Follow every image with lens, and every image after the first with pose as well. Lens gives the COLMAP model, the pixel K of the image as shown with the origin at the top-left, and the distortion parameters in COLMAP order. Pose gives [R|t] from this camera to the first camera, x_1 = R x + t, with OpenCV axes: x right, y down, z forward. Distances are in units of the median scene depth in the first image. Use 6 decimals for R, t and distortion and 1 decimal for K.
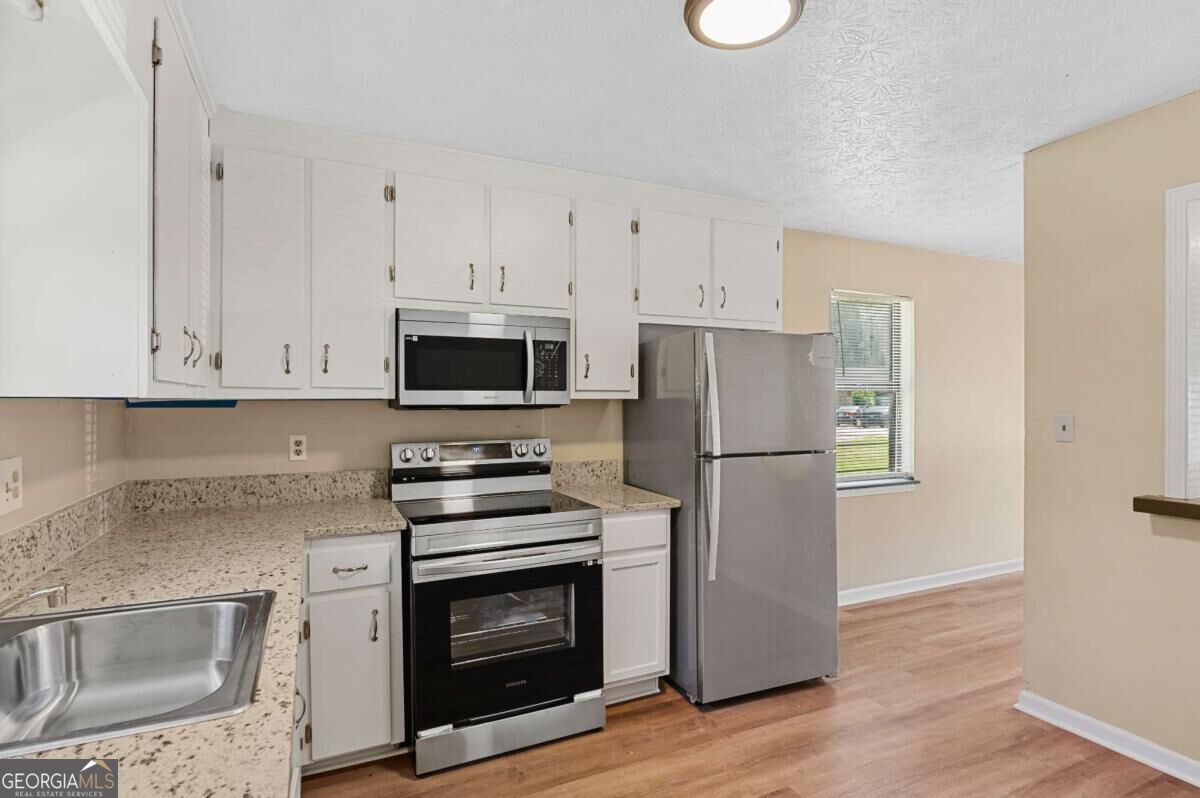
lens RADIAL K [[619.5, 0, 608.8], [0, 619.5, 401.3], [0, 0, 1]] dist [0.000201, 0.001098]
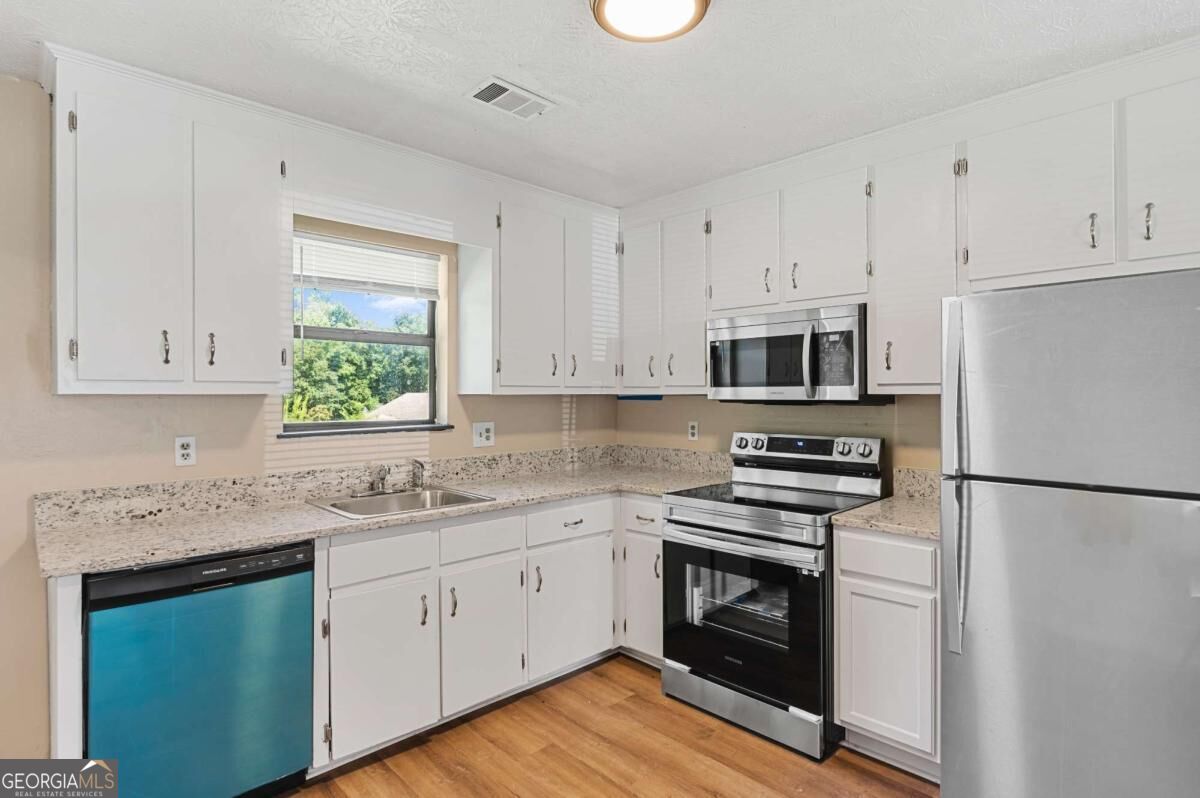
lens RADIAL K [[619.5, 0, 599.1], [0, 619.5, 387.9], [0, 0, 1]] dist [0.000201, 0.001098]
pose [[0.313328, -0.011030, -0.949581, 0.739412], [-0.000696, 0.999930, -0.011844, -0.002267], [0.949645, 0.004372, 0.313298, 0.408180]]
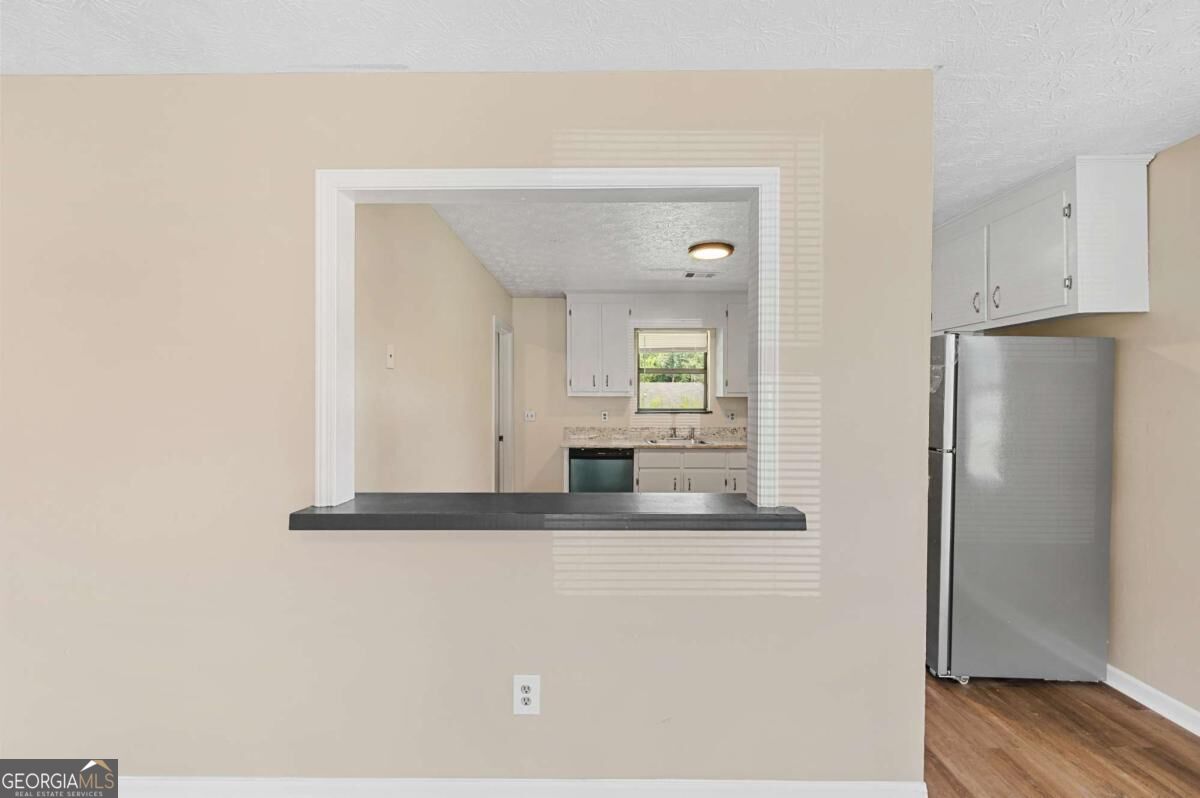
lens RADIAL K [[477.0, 0, 597.9], [0, 477.0, 394.6], [0, 0, 1]] dist [-0.003359, 0.000110]
pose [[-0.437499, -0.003954, -0.899210, 1.484008], [-0.005511, 0.999983, -0.001716, -0.006575], [0.899202, 0.004205, -0.437514, 0.964174]]
